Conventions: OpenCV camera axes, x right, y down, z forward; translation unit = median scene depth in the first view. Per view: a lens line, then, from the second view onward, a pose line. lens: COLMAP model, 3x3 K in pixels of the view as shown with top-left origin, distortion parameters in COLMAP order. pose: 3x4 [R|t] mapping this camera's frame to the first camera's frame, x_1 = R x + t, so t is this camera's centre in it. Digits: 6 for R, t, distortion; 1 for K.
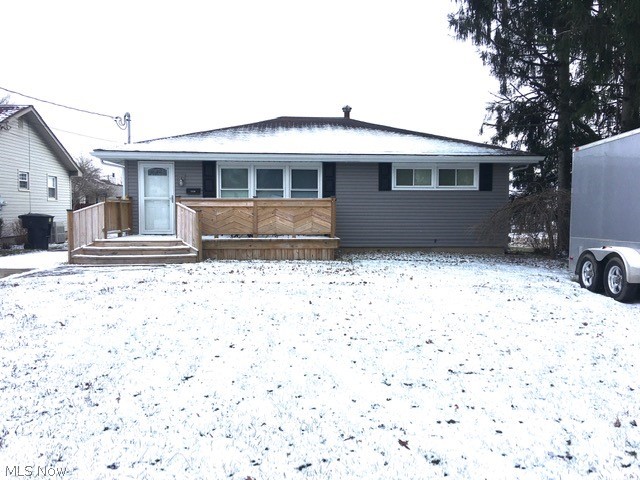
lens RADIAL K [[536.5, 0, 321.1], [0, 536.5, 237.2], [0, 0, 1]] dist [0.045057, -0.042204]
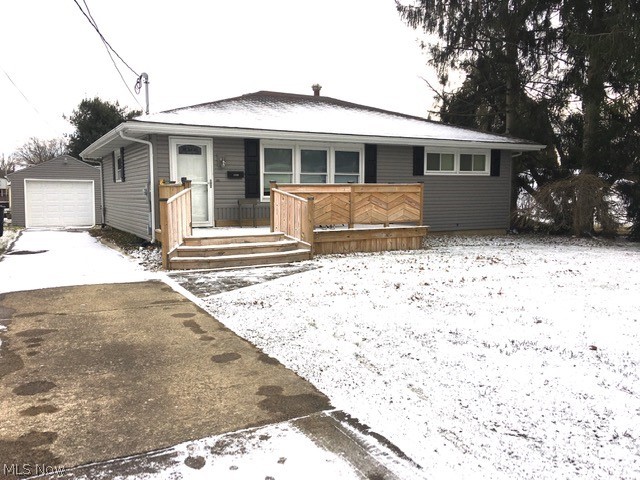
lens RADIAL K [[536.5, 0, 320.8], [0, 536.5, 242.5], [0, 0, 1]] dist [0.045057, -0.042204]
pose [[0.910646, -0.043639, 0.410876, -0.461952], [0.026910, 0.998560, 0.046416, -0.015148], [-0.412310, -0.031212, 0.910509, 0.179574]]
